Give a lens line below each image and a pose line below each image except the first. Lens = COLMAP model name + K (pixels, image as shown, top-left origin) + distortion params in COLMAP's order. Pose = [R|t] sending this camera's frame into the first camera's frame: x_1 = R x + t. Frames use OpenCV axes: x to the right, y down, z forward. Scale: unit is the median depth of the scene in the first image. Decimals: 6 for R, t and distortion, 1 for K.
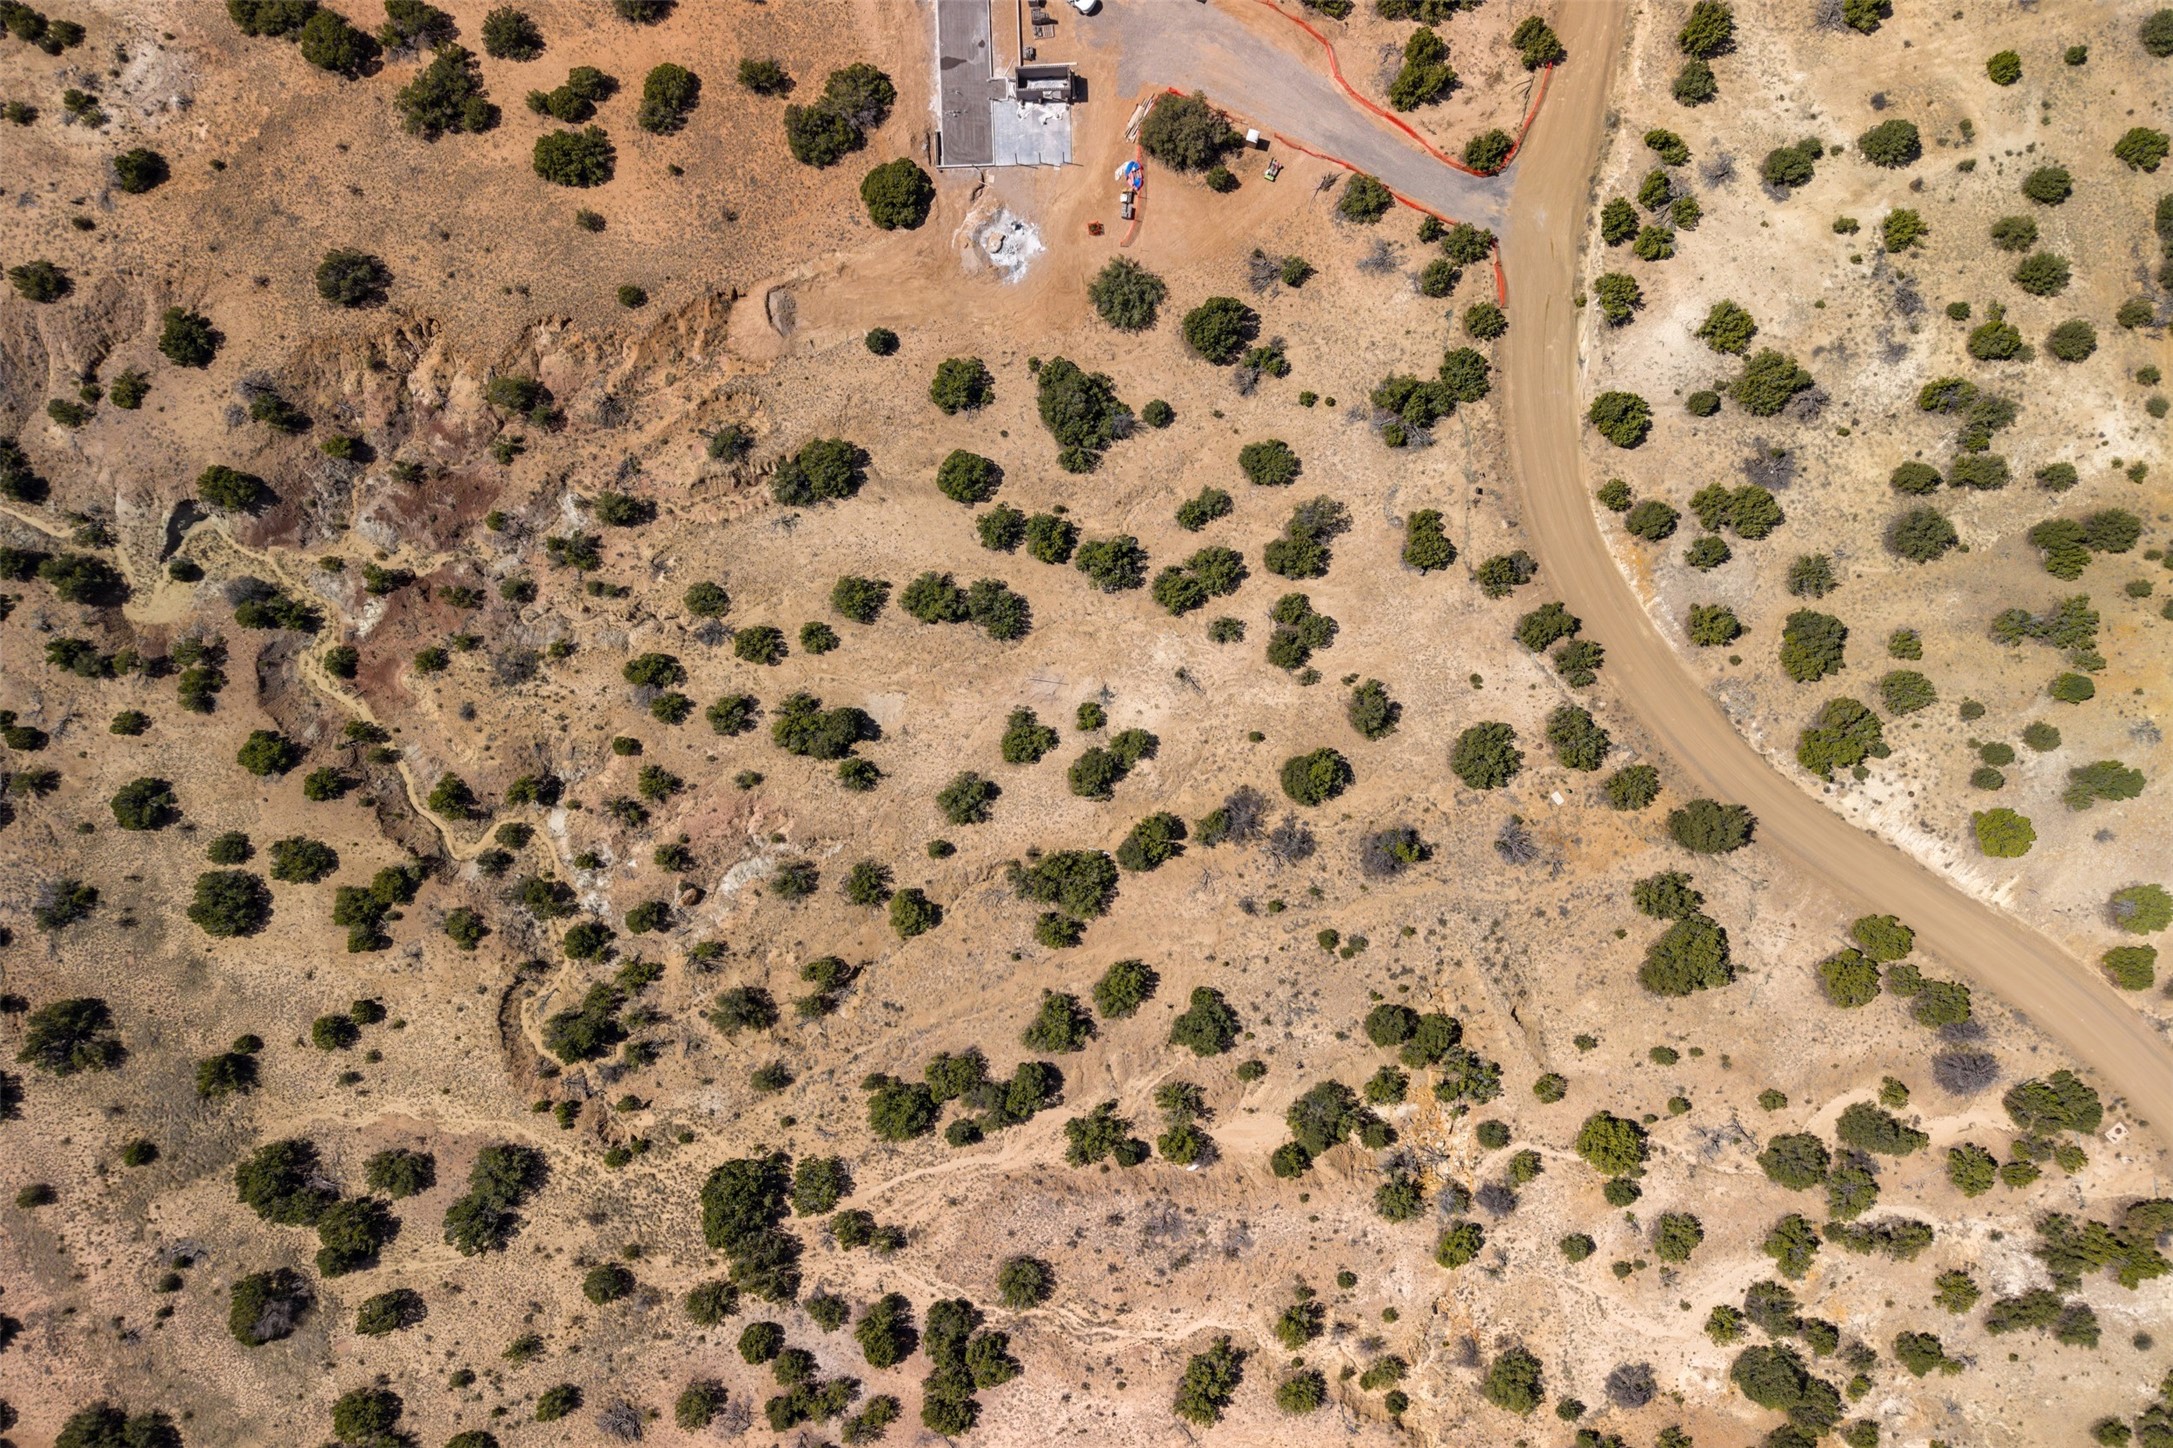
lens RADIAL K [[1495.9, 0, 1083.4], [0, 1495.9, 680.7], [0, 0, 1]] dist [0.039680, -0.039343]
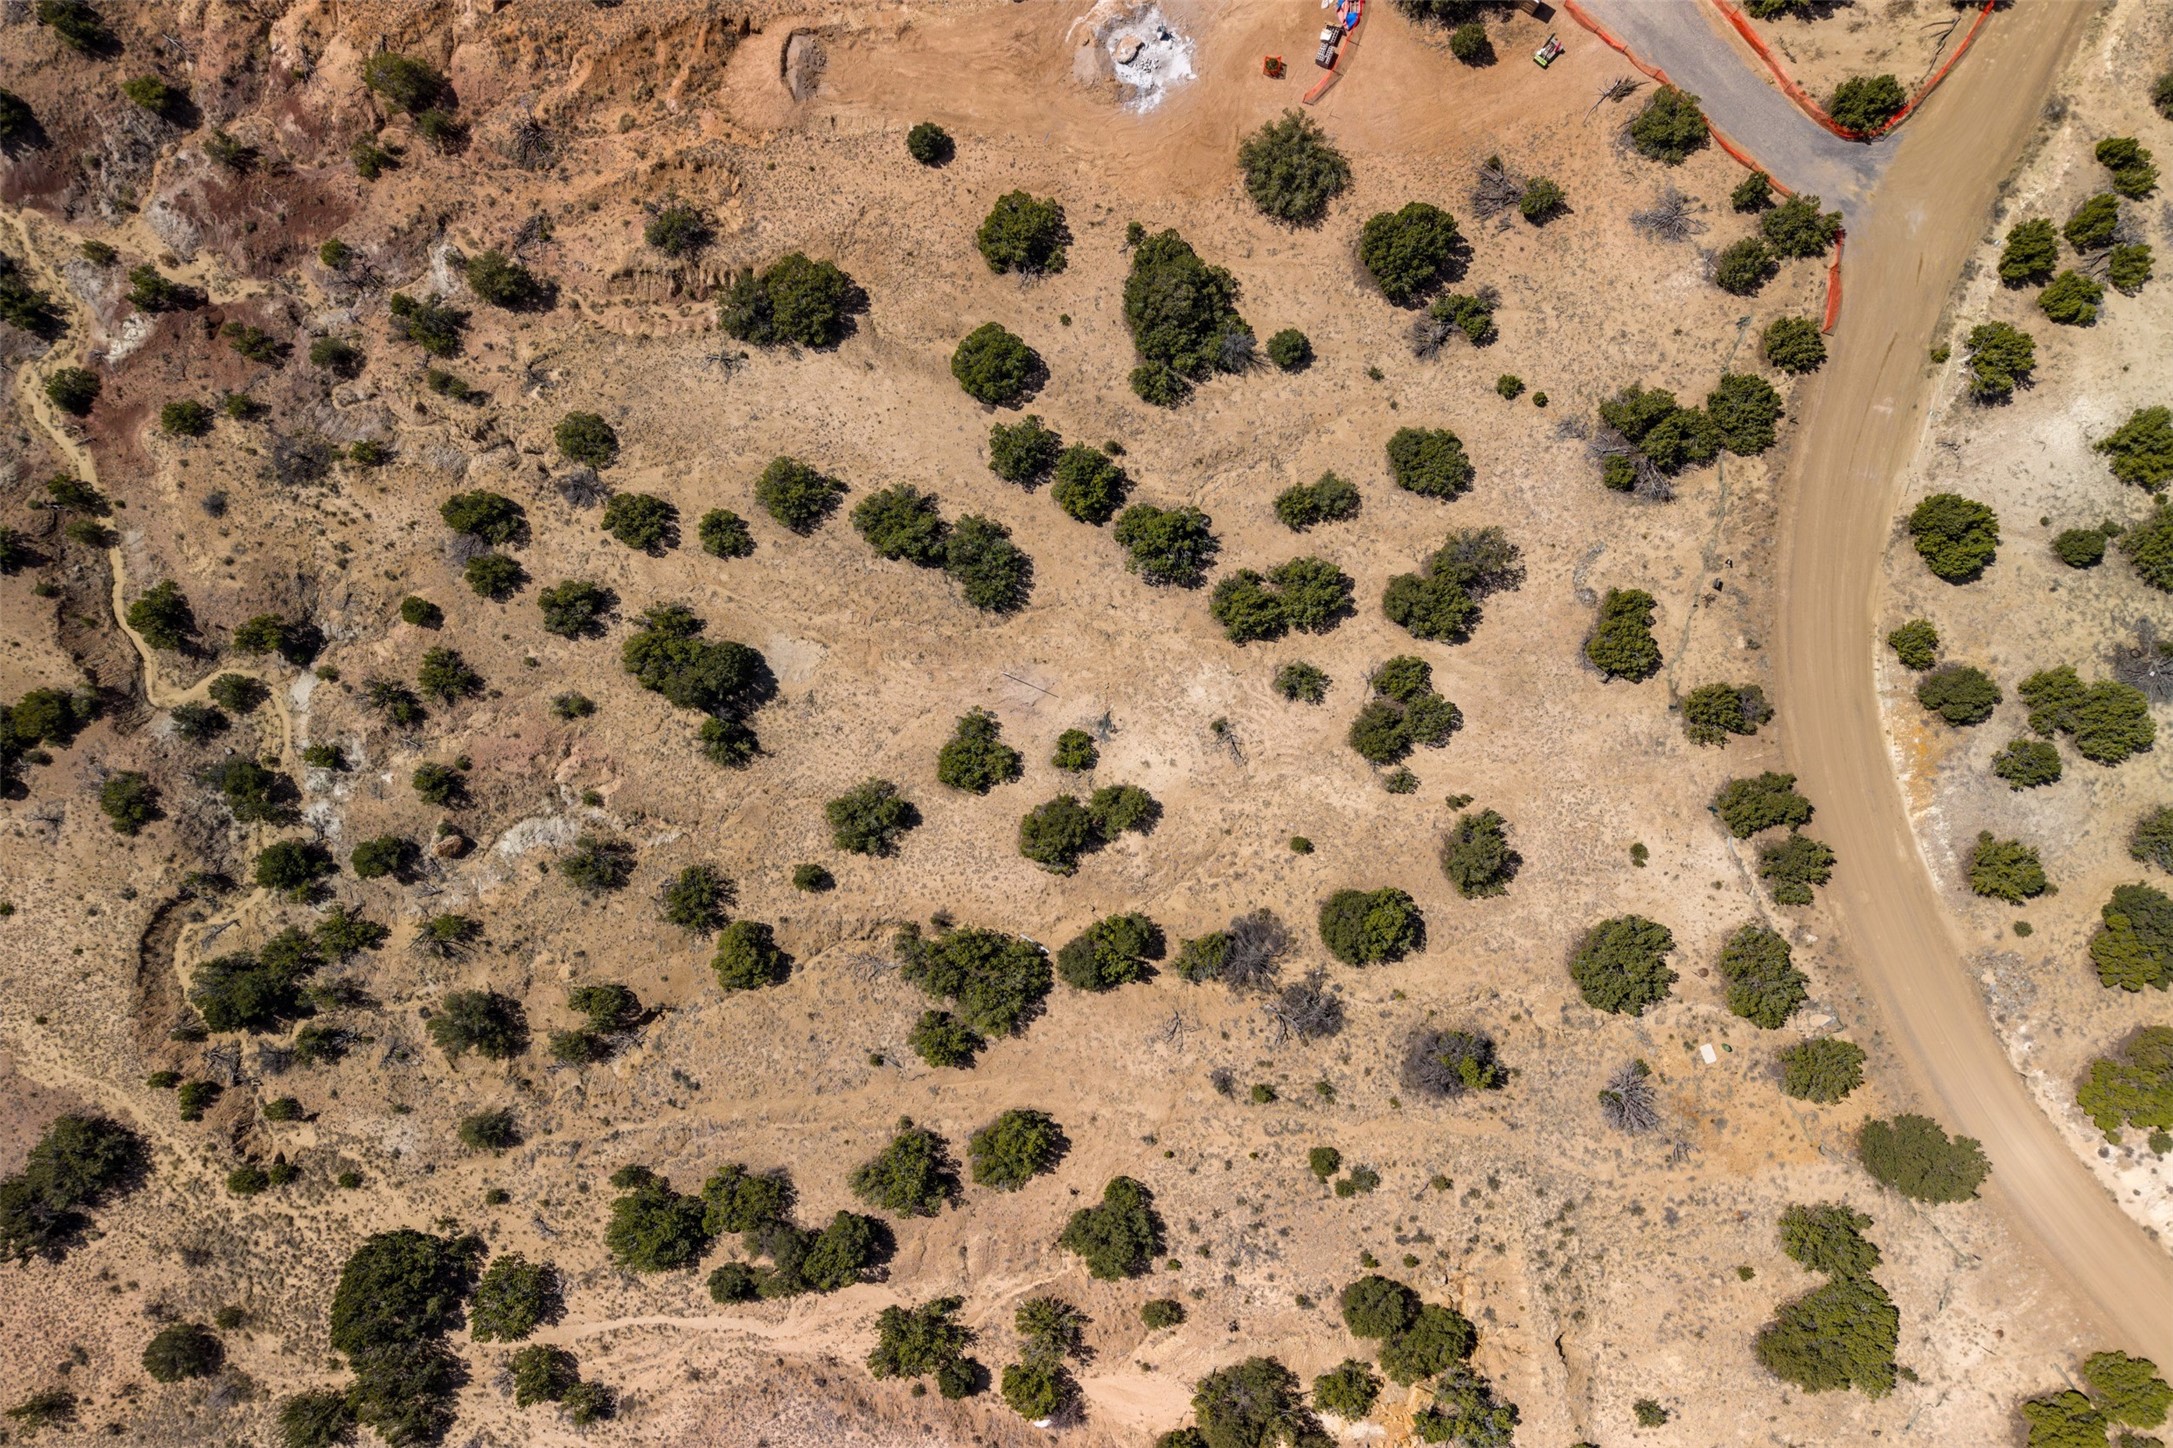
lens RADIAL K [[1452.9, 0, 1085.7], [0, 1452.9, 705.3], [0, 0, 1]] dist [0.008839, 0.005901]
pose [[0.963113, 0.269008, -0.006970, 0.008105], [-0.269044, 0.963116, -0.004846, 0.005692], [0.005410, 0.006542, 0.999964, 0.334375]]
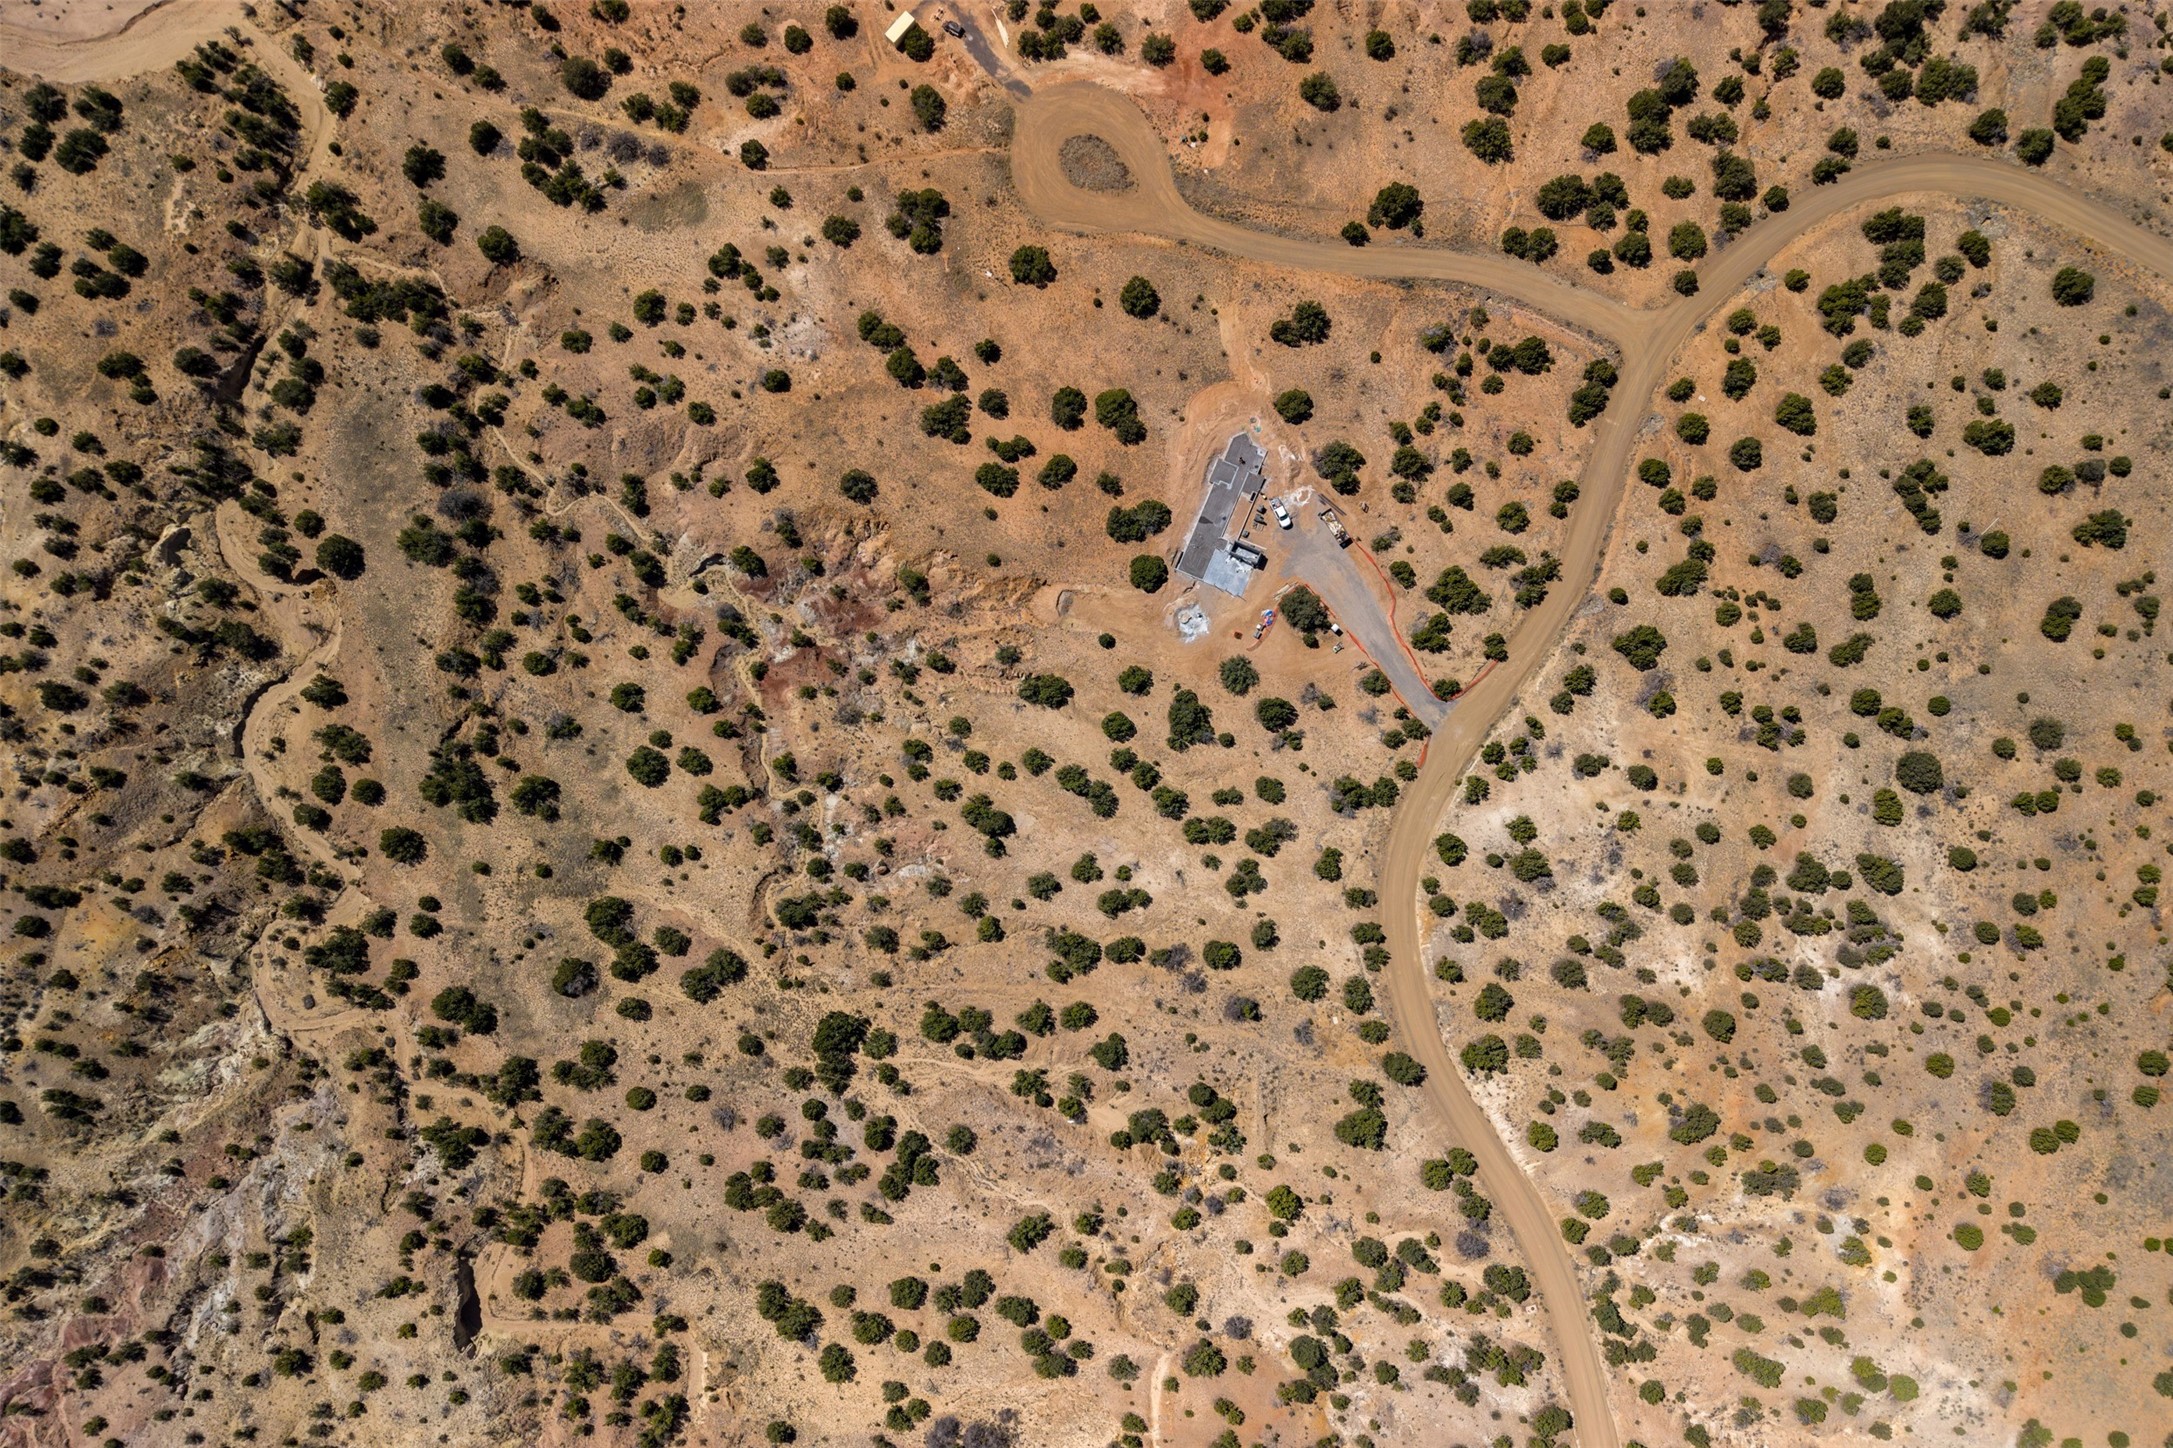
lens RADIAL K [[1472.7, 0, 1082.2], [0, 1472.7, 799.6], [0, 0, 1]] dist [0.094685, -0.101540]
pose [[0.906756, 0.421656, 0.000492, -0.080724], [-0.421613, 0.906679, -0.013270, -0.012250], [-0.006042, 0.011825, 0.999912, -0.803607]]
